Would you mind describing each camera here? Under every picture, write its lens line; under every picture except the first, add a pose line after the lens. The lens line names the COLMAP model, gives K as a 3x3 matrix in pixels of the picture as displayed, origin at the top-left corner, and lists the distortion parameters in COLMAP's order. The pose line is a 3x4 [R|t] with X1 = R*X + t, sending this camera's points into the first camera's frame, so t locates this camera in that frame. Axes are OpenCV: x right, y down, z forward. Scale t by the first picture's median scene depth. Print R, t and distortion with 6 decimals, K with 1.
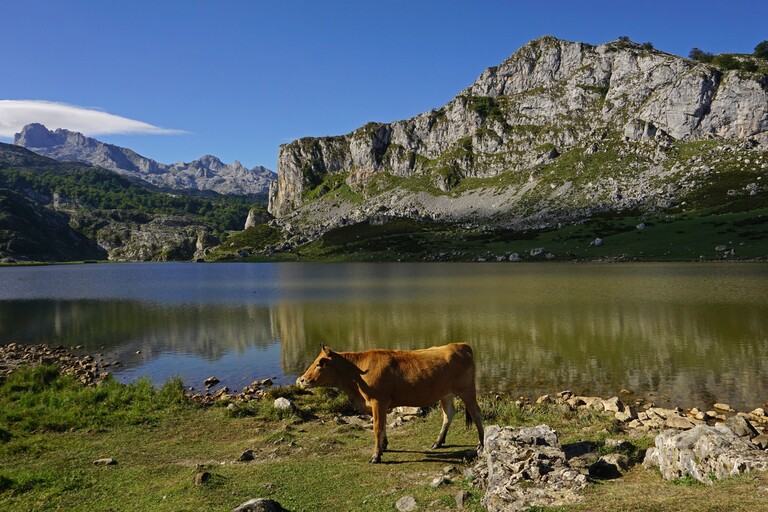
lens RADIAL K [[558.0, 0, 384.0], [0, 558.0, 256.0], [0, 0, 1]] dist [-0.070589, 0.067707]
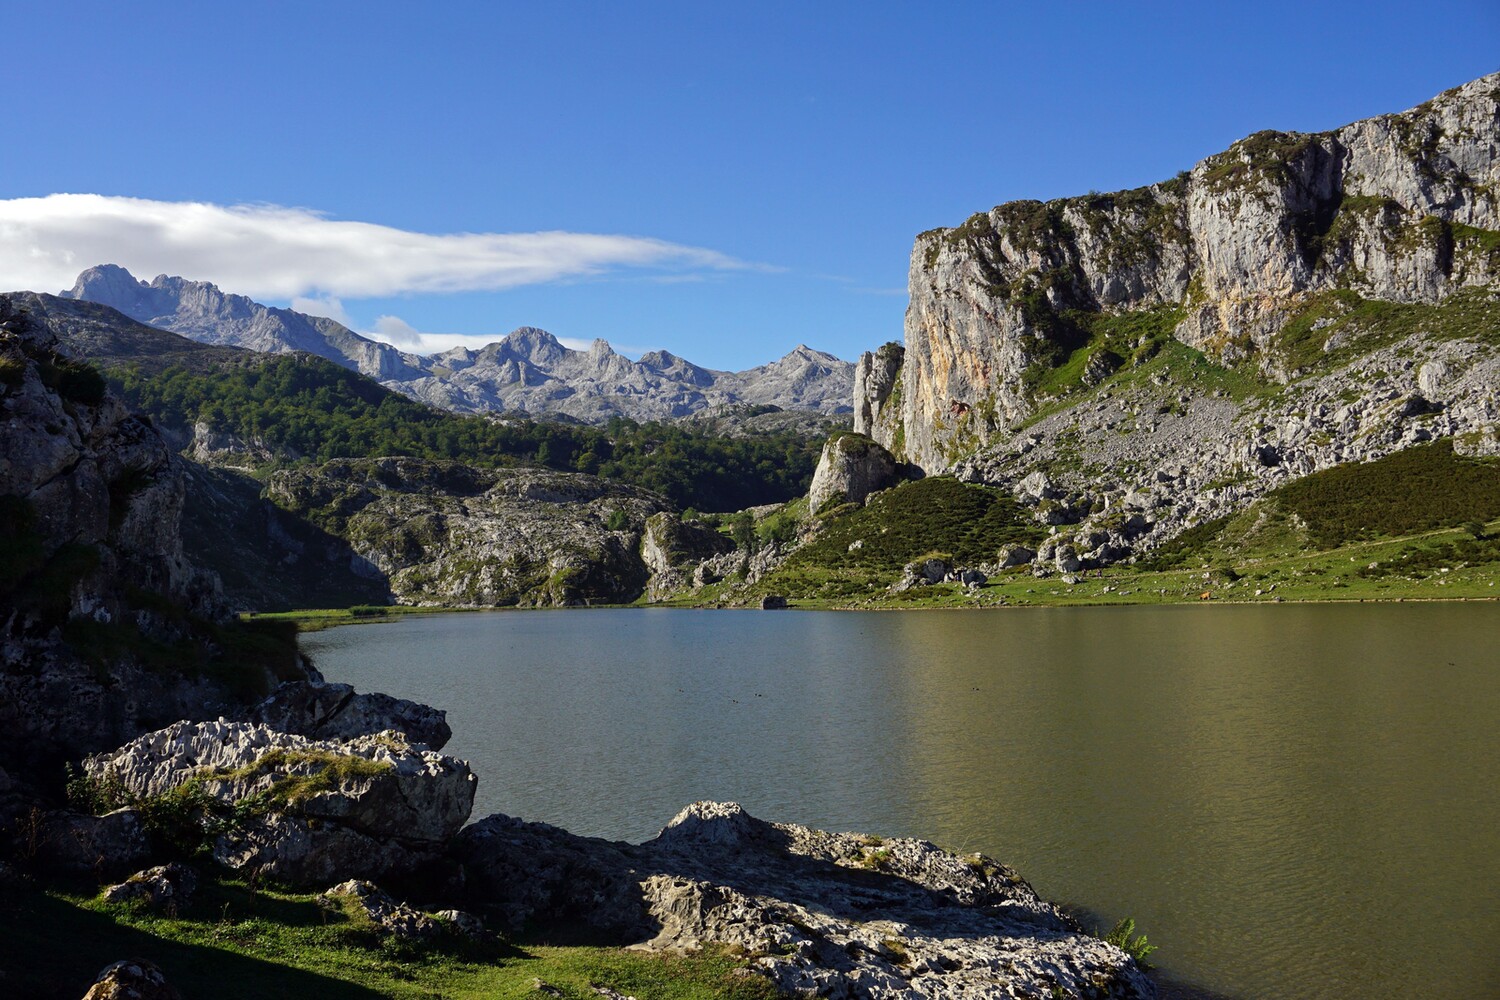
lens RADIAL K [[1478.0, 0, 743.9], [0, 1478.0, 464.9], [0, 0, 1]] dist [0.003879, 0.015067]
pose [[0.988071, -0.029056, -0.151230, -0.193077], [0.016779, 0.996505, -0.081831, -0.000480], [0.153079, 0.078317, 0.985106, 0.189634]]
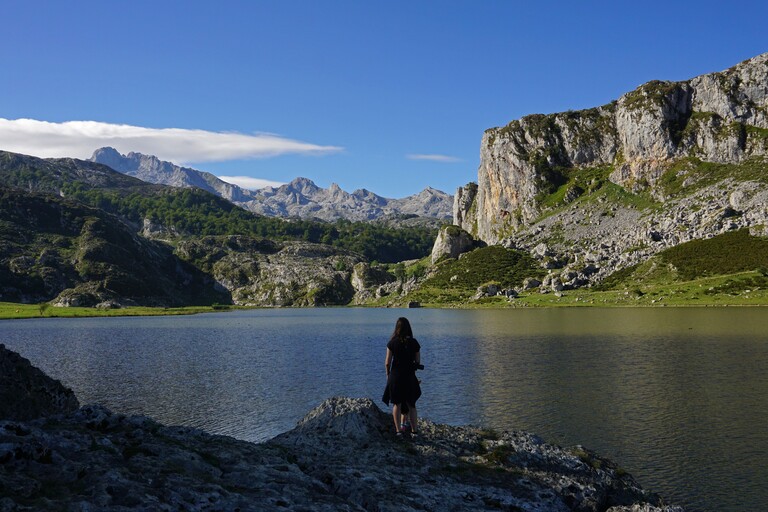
lens RADIAL K [[692.1, 0, 383.3], [0, 692.1, 237.5], [0, 0, 1]] dist [0.003322, 0.007022]
pose [[0.984115, -0.020309, -0.176366, -0.195426], [0.004458, 0.995949, -0.089807, 0.002435], [0.177475, 0.087594, 0.980219, 0.209157]]
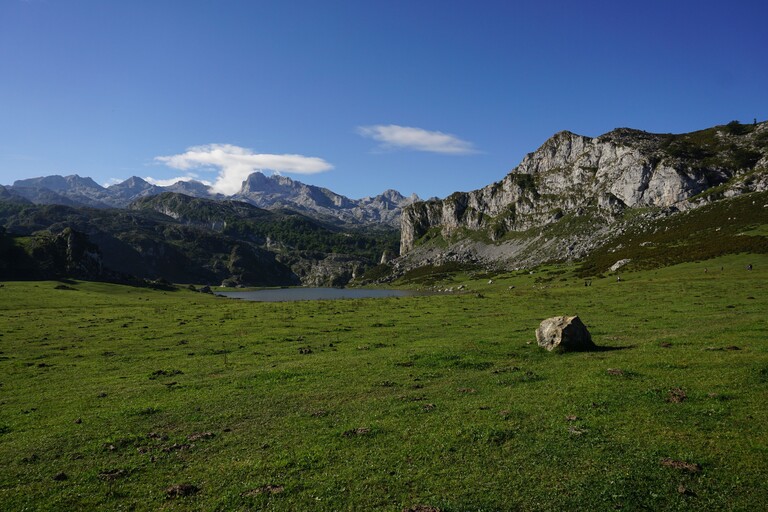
lens RADIAL K [[527.5, 0, 384.0], [0, 527.5, 256.0], [0, 0, 1]] dist [-0.041495, 0.002336]
pose [[0.946336, -0.018489, -0.322656, 0.253234], [0.005827, 0.999176, -0.040167, -0.017771], [0.323133, 0.036131, 0.945664, -0.388225]]
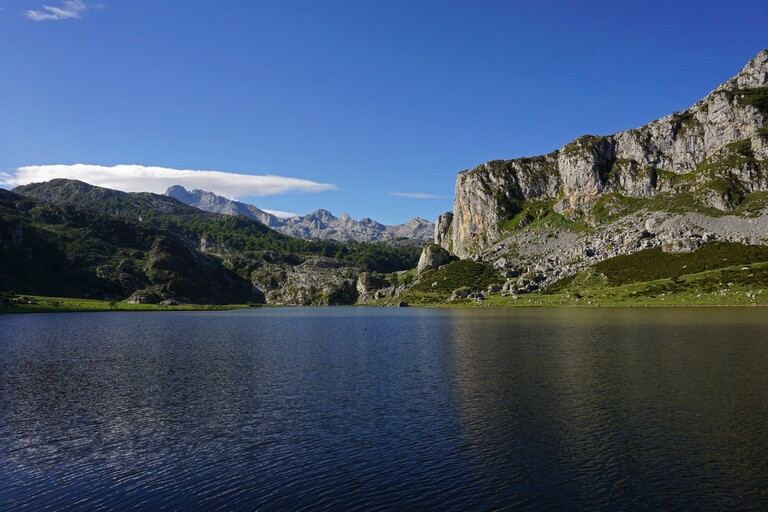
lens RADIAL K [[518.3, 0, 384.3], [0, 518.3, 240.8], [0, 0, 1]] dist [-0.023653, 0.002399]
pose [[0.984810, -0.017516, -0.172752, -0.195860], [-0.002706, 0.993230, -0.116132, 0.003547], [0.173616, 0.114835, 0.978095, 0.230001]]
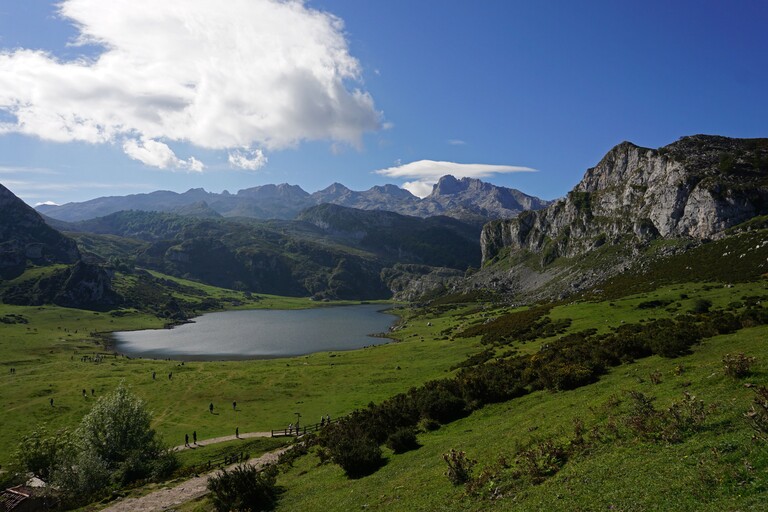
lens RADIAL K [[533.7, 0, 384.0], [0, 533.7, 256.0], [0, 0, 1]] dist [-0.003404, -0.000274]
pose [[0.760730, -0.002922, -0.649062, 0.587960], [-0.028193, 0.998897, -0.037540, -0.074747], [0.648456, 0.046857, 0.759809, -0.218882]]
